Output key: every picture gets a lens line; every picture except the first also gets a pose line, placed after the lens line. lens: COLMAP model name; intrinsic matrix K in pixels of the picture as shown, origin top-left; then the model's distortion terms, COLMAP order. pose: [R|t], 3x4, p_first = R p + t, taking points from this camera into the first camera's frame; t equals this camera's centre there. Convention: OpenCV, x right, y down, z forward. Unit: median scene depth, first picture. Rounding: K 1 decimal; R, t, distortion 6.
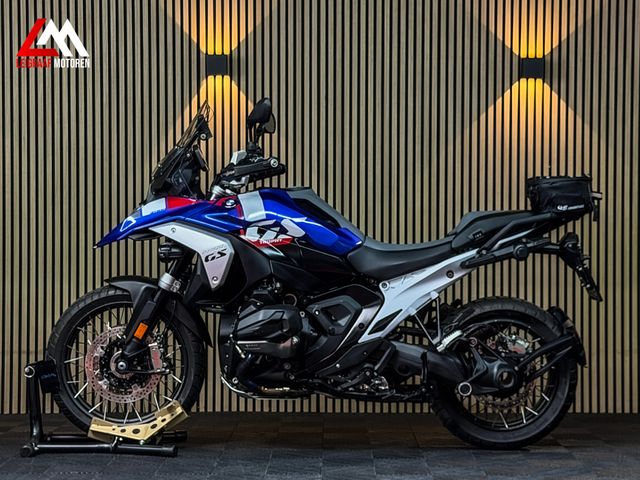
lens RADIAL K [[1445.9, 0, 332.3], [0, 1445.9, 248.0], [0, 0, 1]] dist [0.142377, 0.000000]
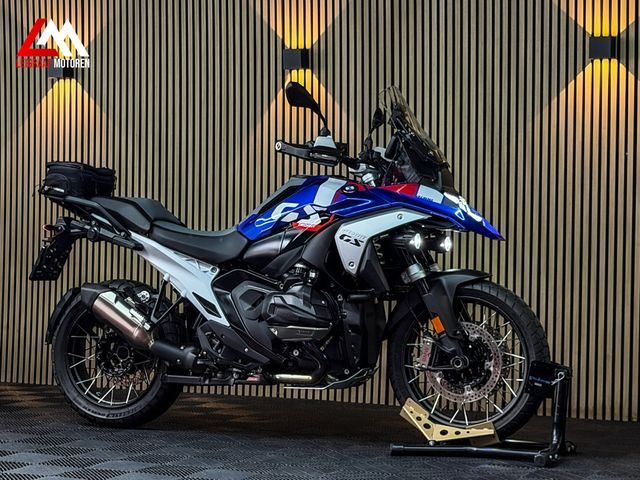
lens RADIAL K [[1445.9, 0, 317.5], [0, 1445.9, 239.7], [0, 0, 1]] dist [0.142377, 0.000000]
pose [[0.909337, 0.010454, -0.415929, 0.442394], [-0.013037, 0.999909, -0.003372, 0.005209], [0.415856, 0.008488, 0.909391, 0.097299]]
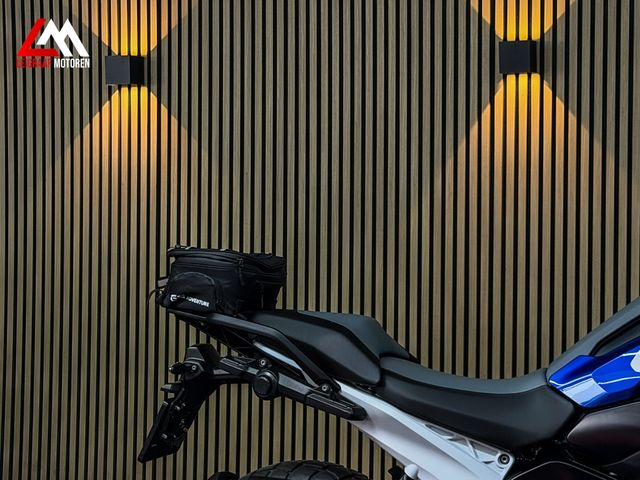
lens RADIAL K [[1433.3, 0, 324.8], [0, 1433.3, 250.0], [0, 0, 1]] dist [0.151845, 0.000000]
pose [[0.931146, 0.012921, -0.364417, 0.090884], [-0.008973, 0.999881, 0.012523, -0.059467], [0.364536, -0.008391, 0.931152, 0.462088]]
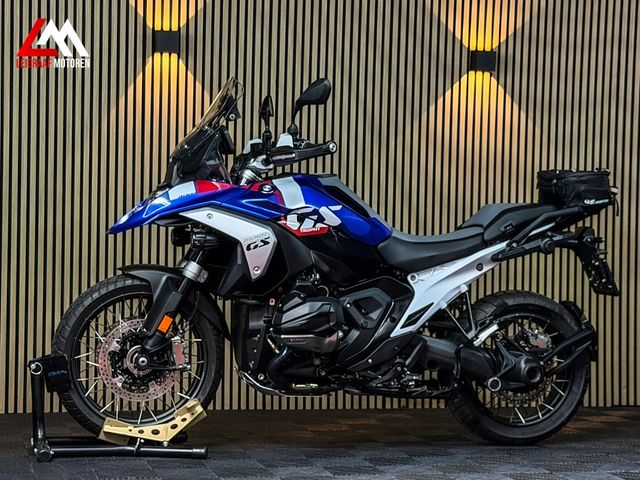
lens RADIAL K [[1445.9, 0, 321.5], [0, 1445.9, 251.6], [0, 0, 1]] dist [0.142377, 0.000000]
pose [[0.970490, 0.015039, 0.240671, -0.253833], [-0.016508, 0.999855, 0.004087, 0.005320], [-0.240574, -0.007940, 0.970598, 0.074719]]
